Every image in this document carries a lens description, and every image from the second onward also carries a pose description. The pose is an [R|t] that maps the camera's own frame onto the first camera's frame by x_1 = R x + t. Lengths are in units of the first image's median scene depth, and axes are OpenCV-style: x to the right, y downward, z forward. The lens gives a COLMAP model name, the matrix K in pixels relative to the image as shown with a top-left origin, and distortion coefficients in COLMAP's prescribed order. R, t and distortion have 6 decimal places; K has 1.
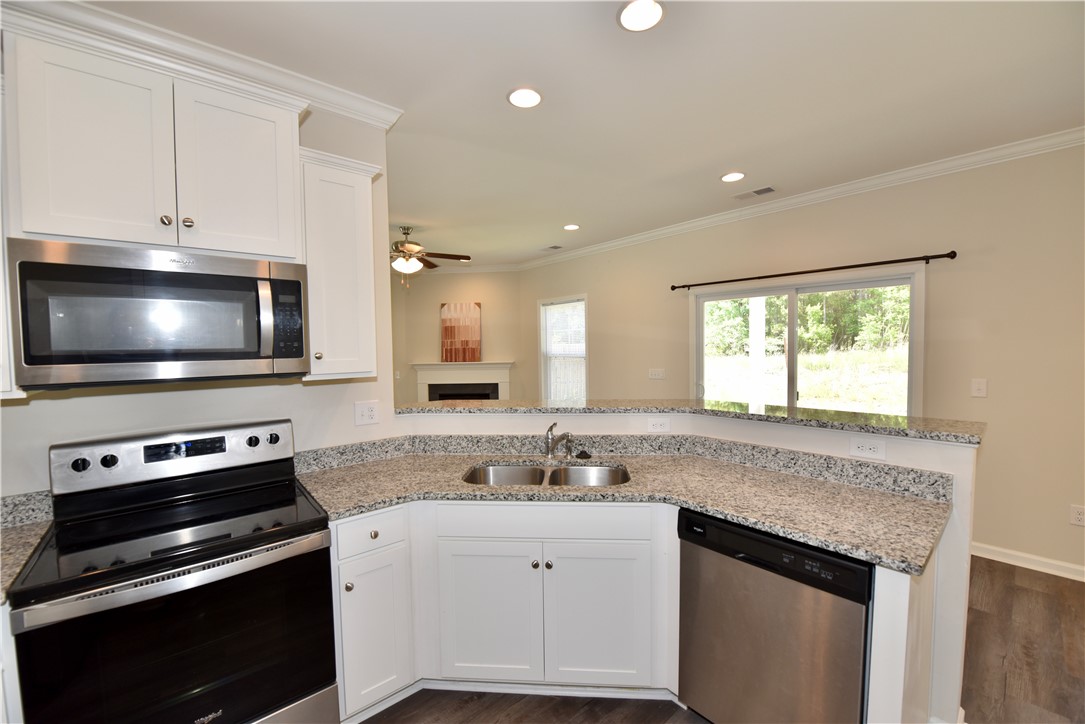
lens RADIAL K [[430.9, 0, 544.1], [0, 430.9, 363.4], [0, 0, 1]] dist [-0.017691, -0.001438]
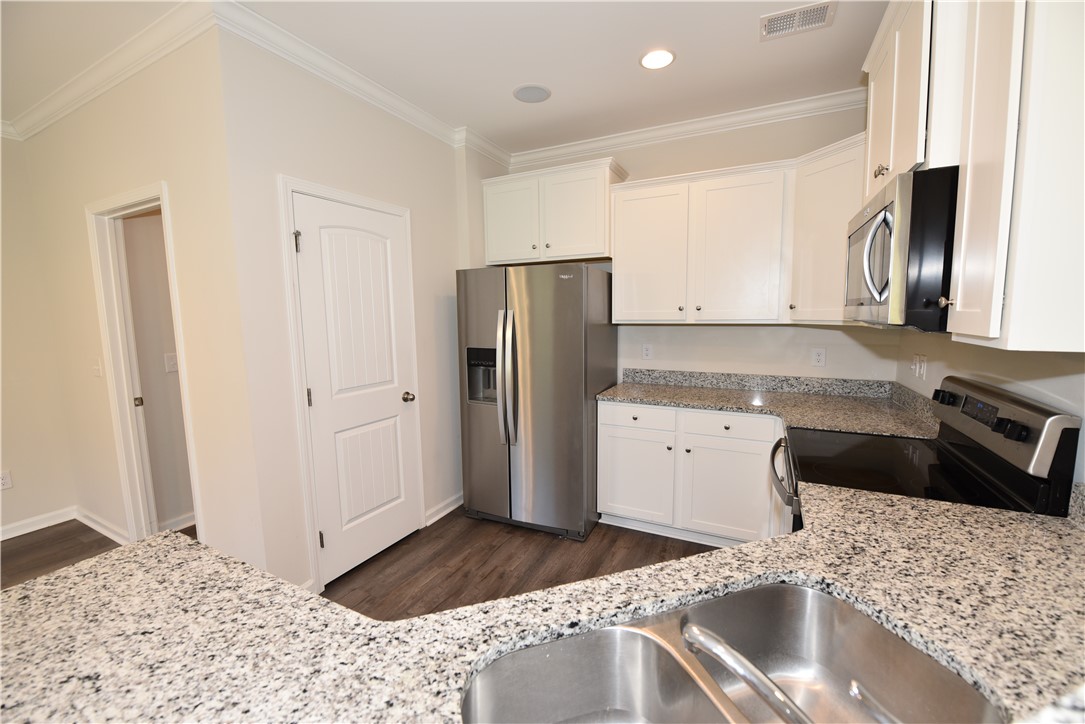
lens RADIAL K [[430.9, 0, 544.1], [0, 430.9, 363.4], [0, 0, 1]] dist [-0.017691, -0.001438]
pose [[-0.924870, 0.074763, -0.372863, 0.072929], [0.012934, 0.986101, 0.165640, -0.011340], [0.380065, 0.148373, -0.912982, 0.383880]]
